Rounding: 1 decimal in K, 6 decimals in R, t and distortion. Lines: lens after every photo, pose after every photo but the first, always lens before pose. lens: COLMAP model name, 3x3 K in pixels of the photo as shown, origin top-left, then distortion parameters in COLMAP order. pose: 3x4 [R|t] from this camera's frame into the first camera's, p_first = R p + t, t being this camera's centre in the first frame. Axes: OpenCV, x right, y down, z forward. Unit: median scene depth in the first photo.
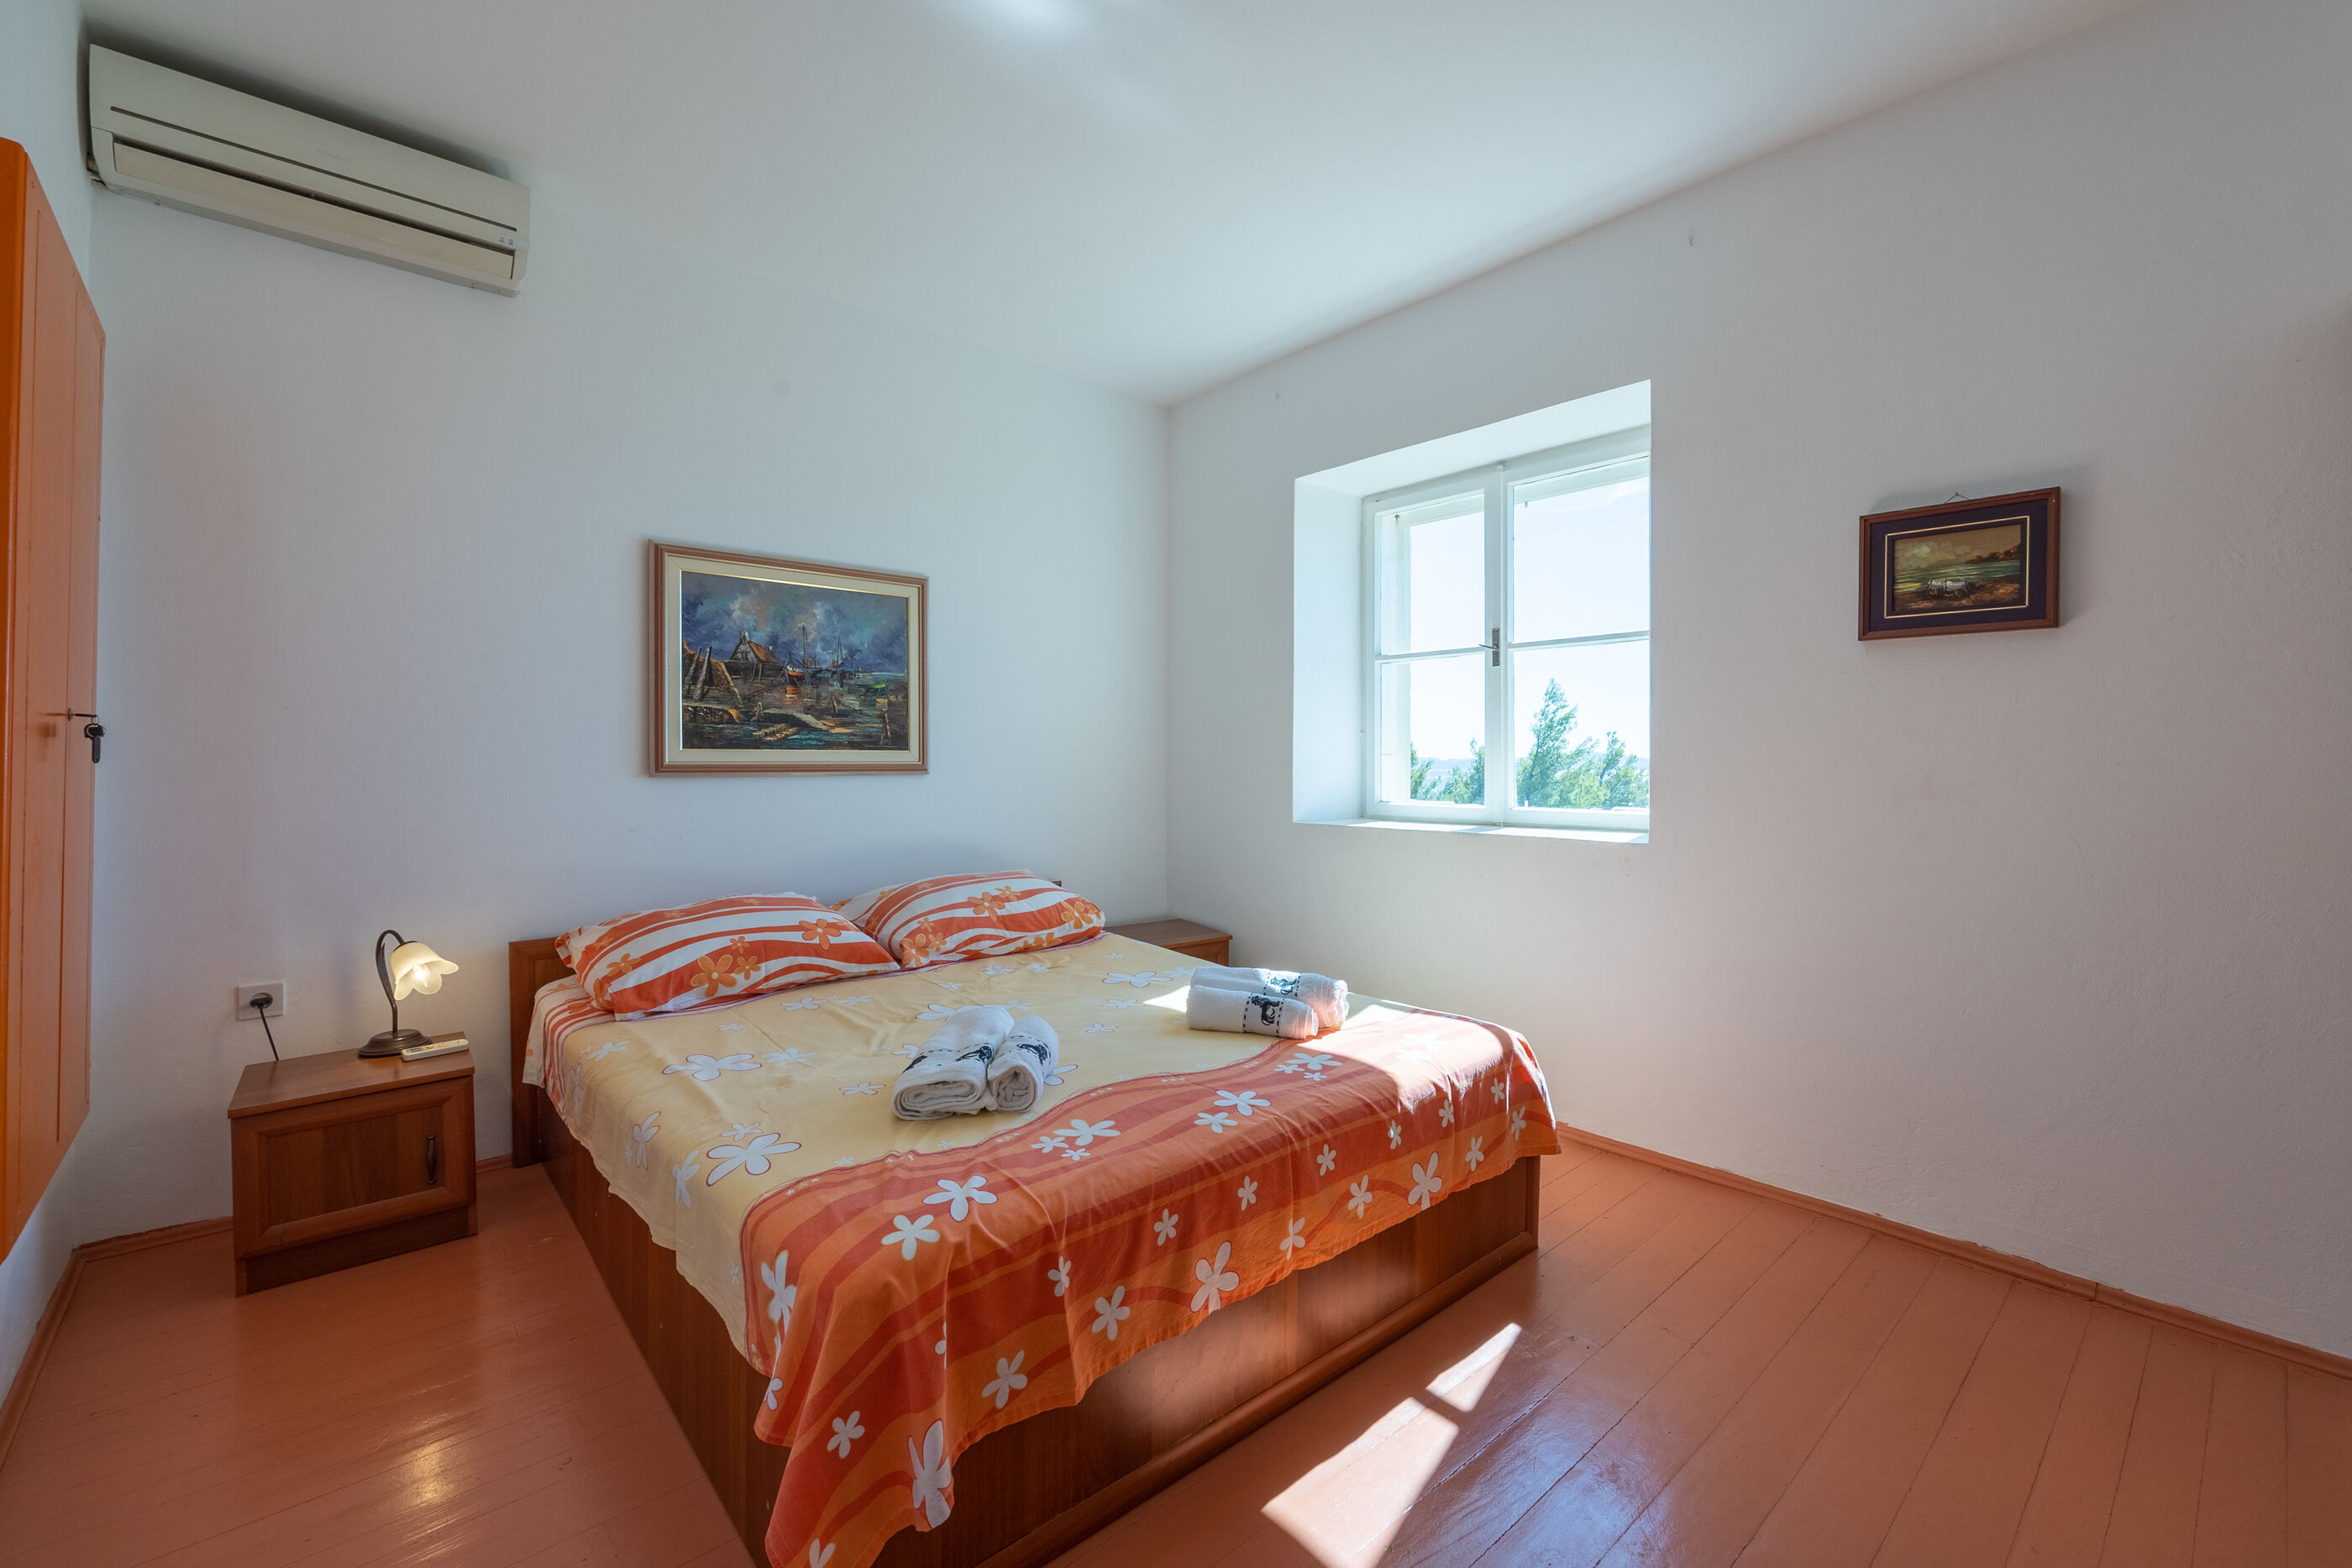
lens RADIAL K [[975.1, 0, 1186.6], [0, 975.1, 766.3], [0, 0, 1]] dist [-0.001526, -0.003327]
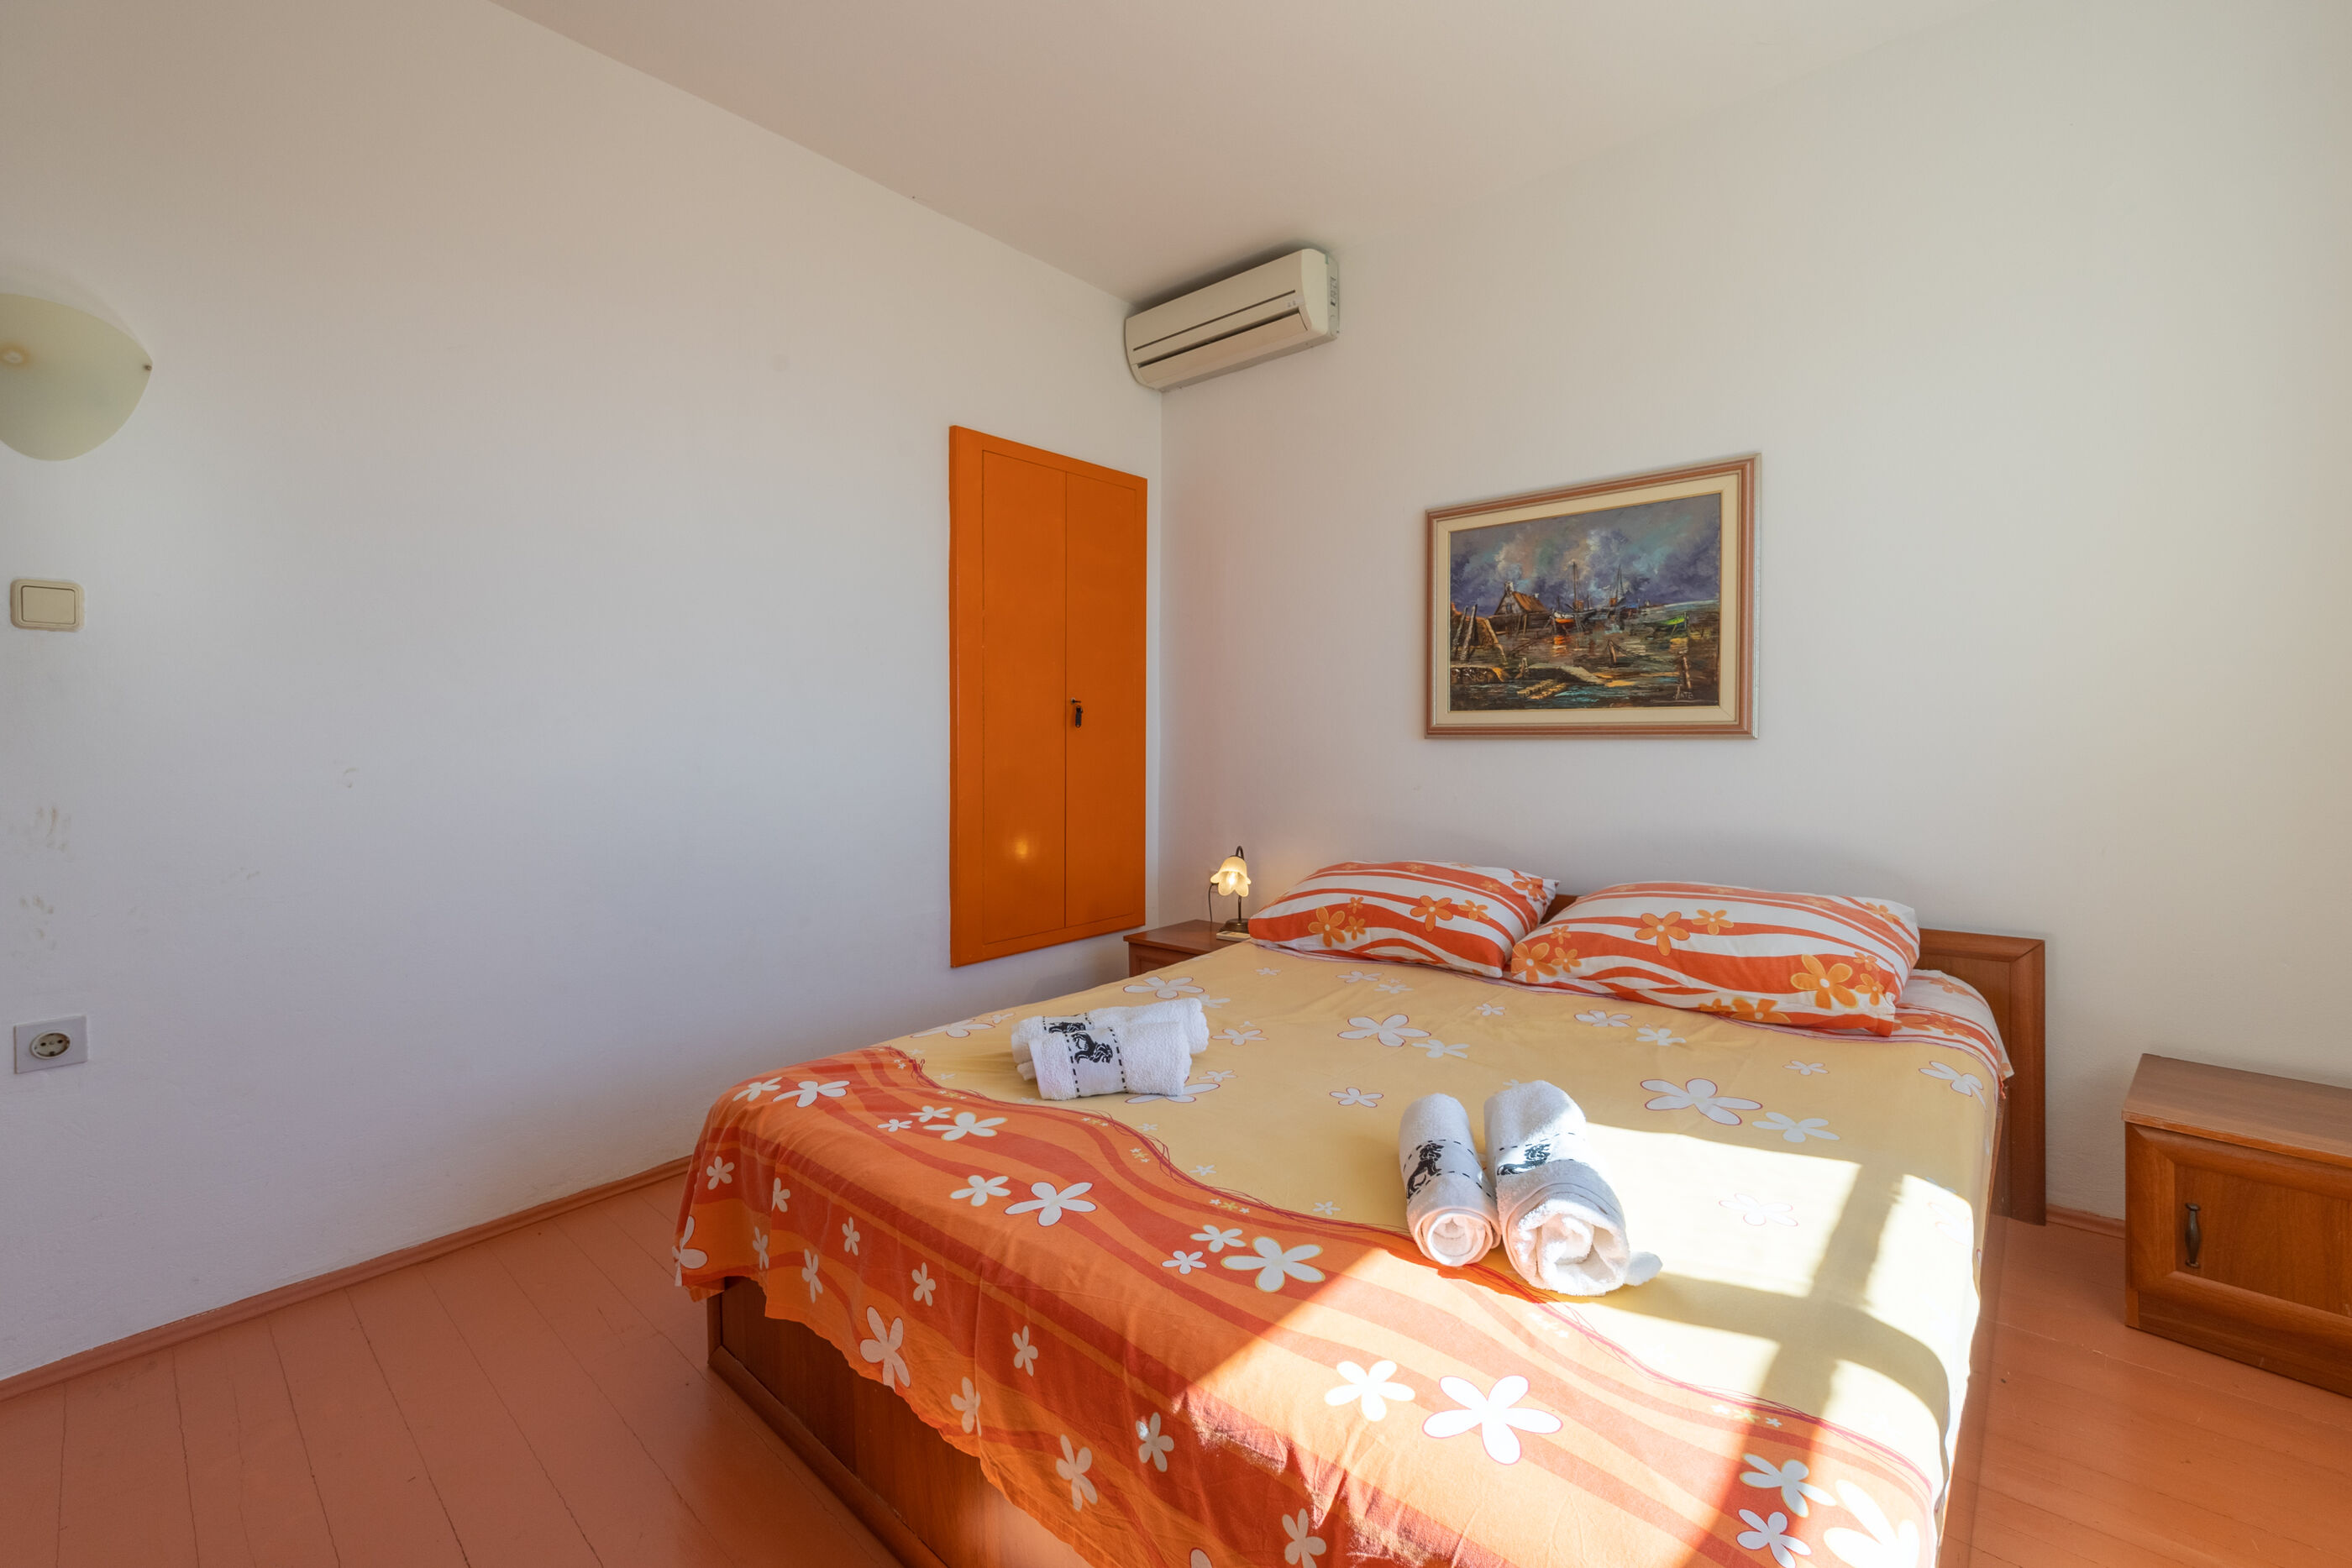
lens RADIAL K [[975.1, 0, 1170.0], [0, 975.1, 757.0], [0, 0, 1]] dist [-0.001526, -0.003327]
pose [[0.110103, 0.025832, -0.993584, 0.449232], [0.001511, 0.999657, 0.026157, 0.002549], [0.993919, -0.004381, 0.110027, 0.599980]]
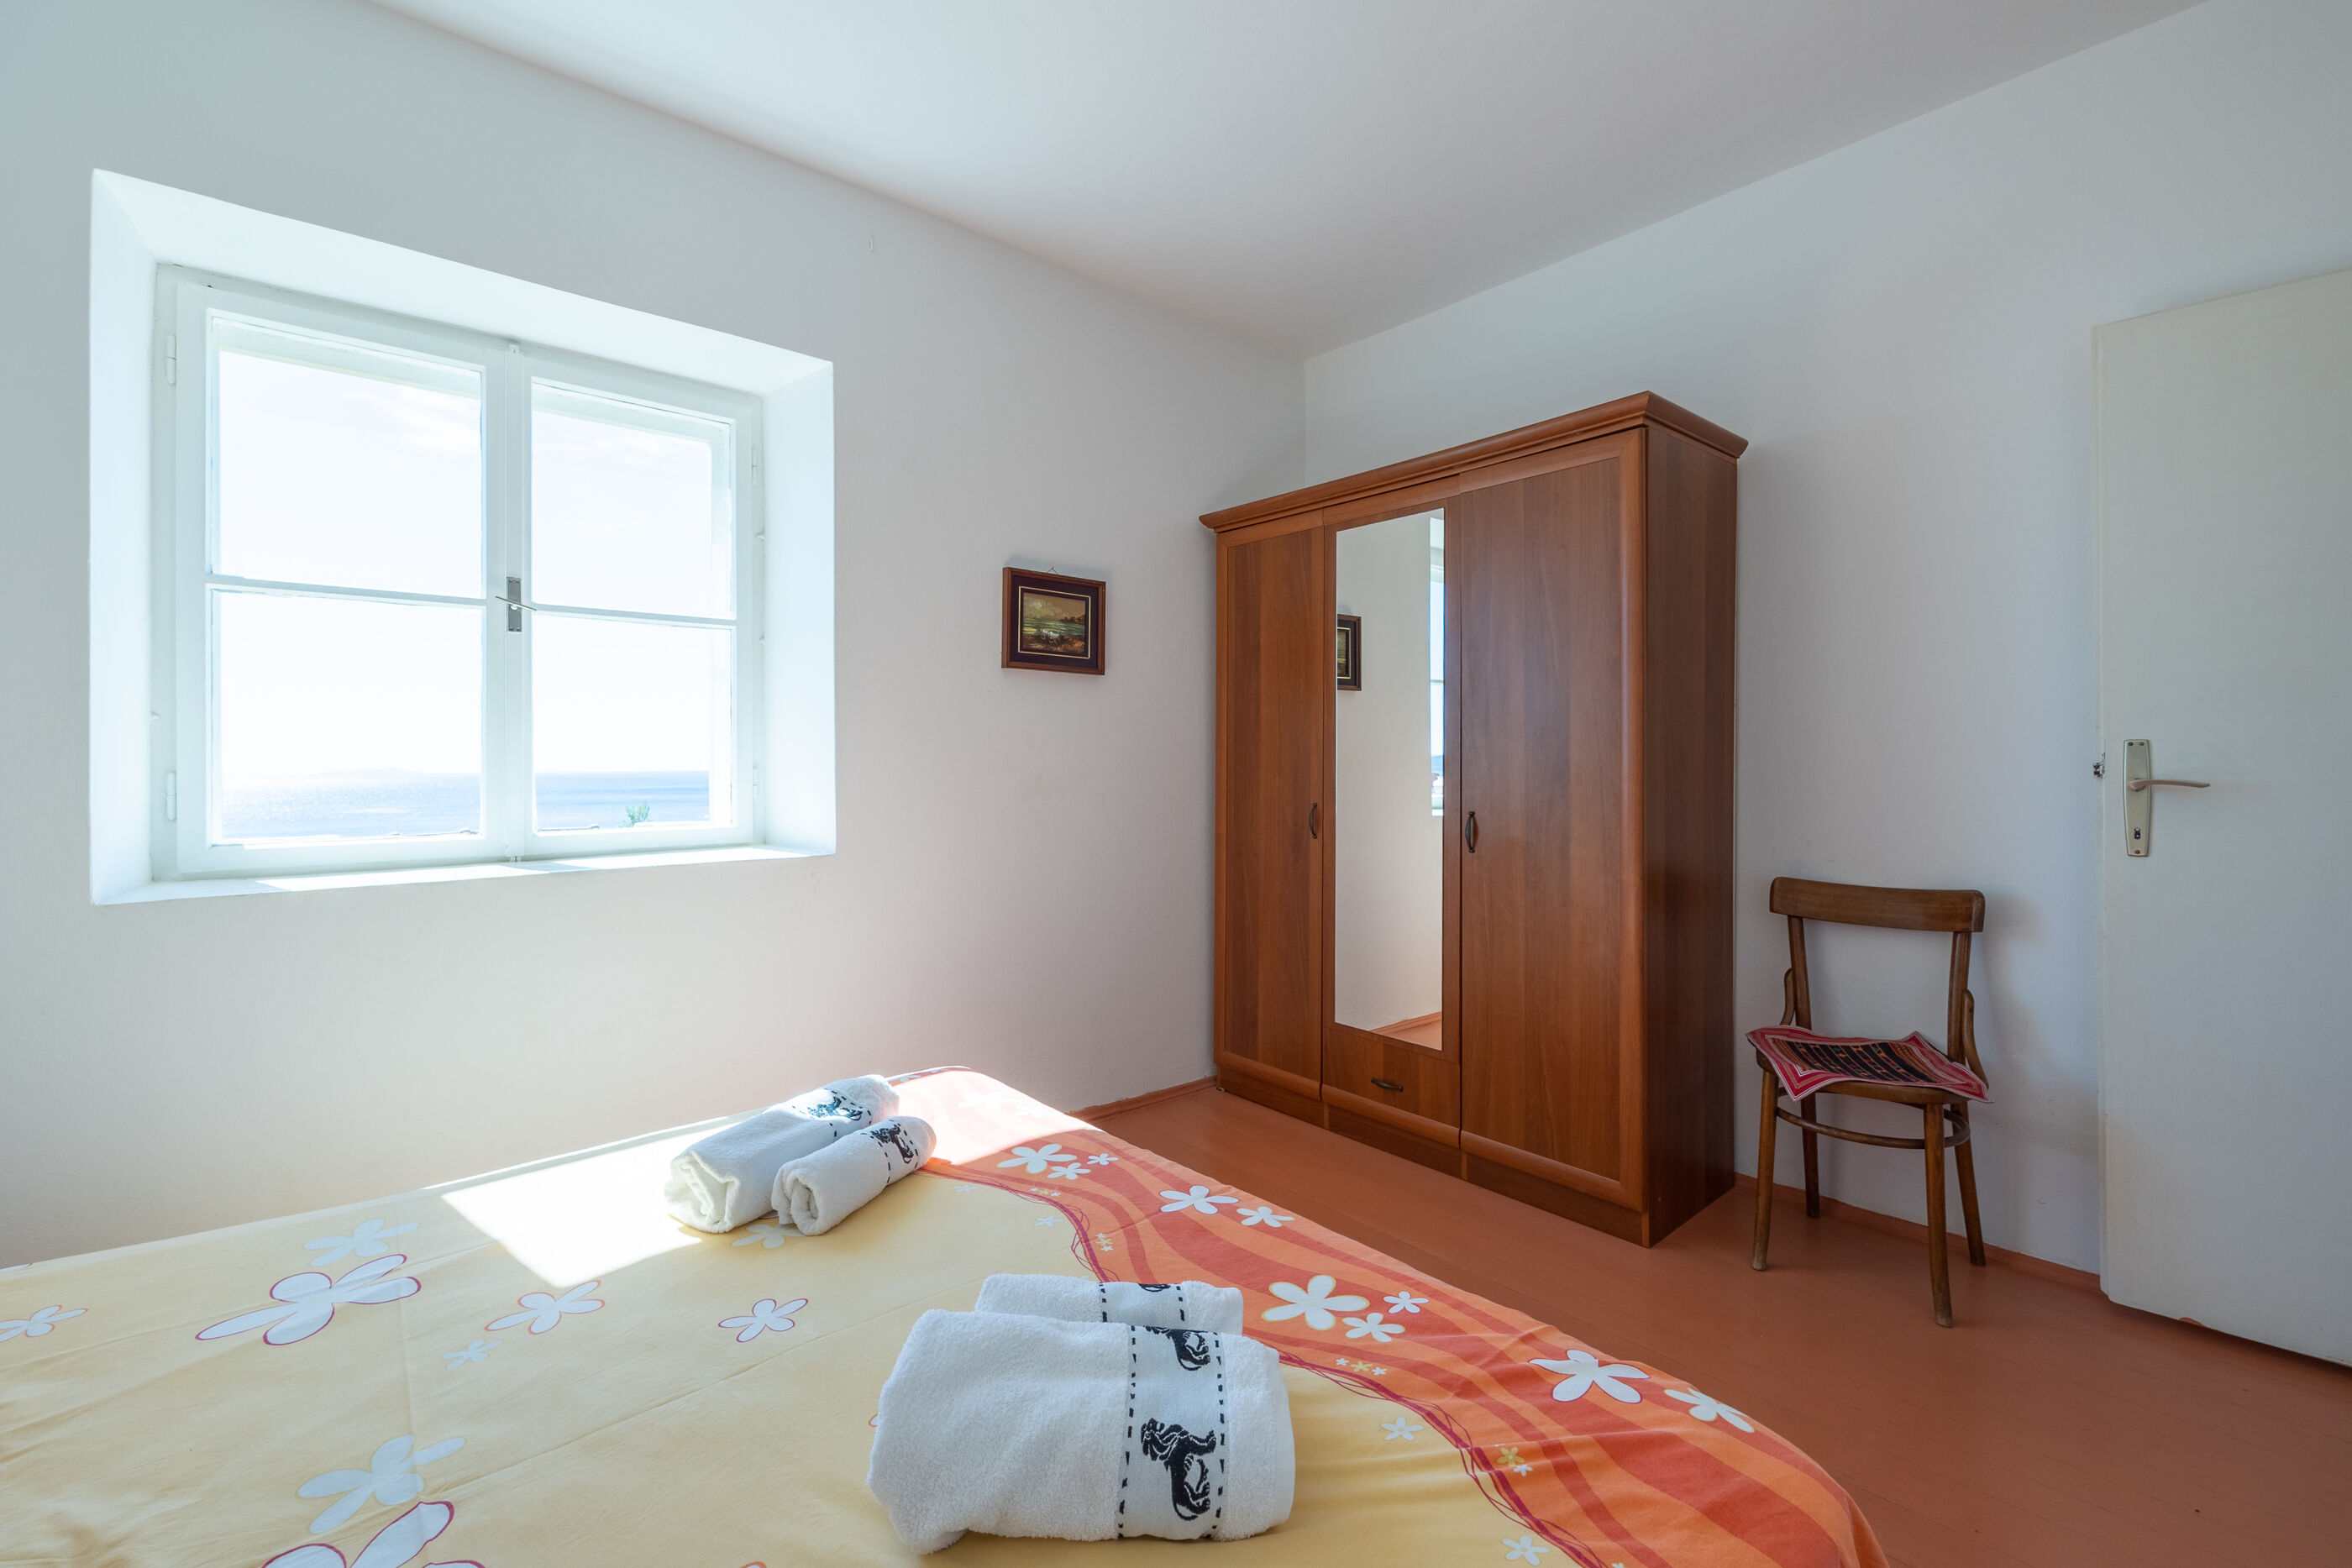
lens RADIAL K [[1003.0, 0, 1178.3], [0, 1003.0, 771.6], [0, 0, 1]] dist [-0.008137, -0.000523]
pose [[0.016619, -0.011525, 0.999795, -0.447731], [0.008455, 0.999899, 0.011386, -0.008042], [-0.999826, 0.008264, 0.016715, 0.594385]]
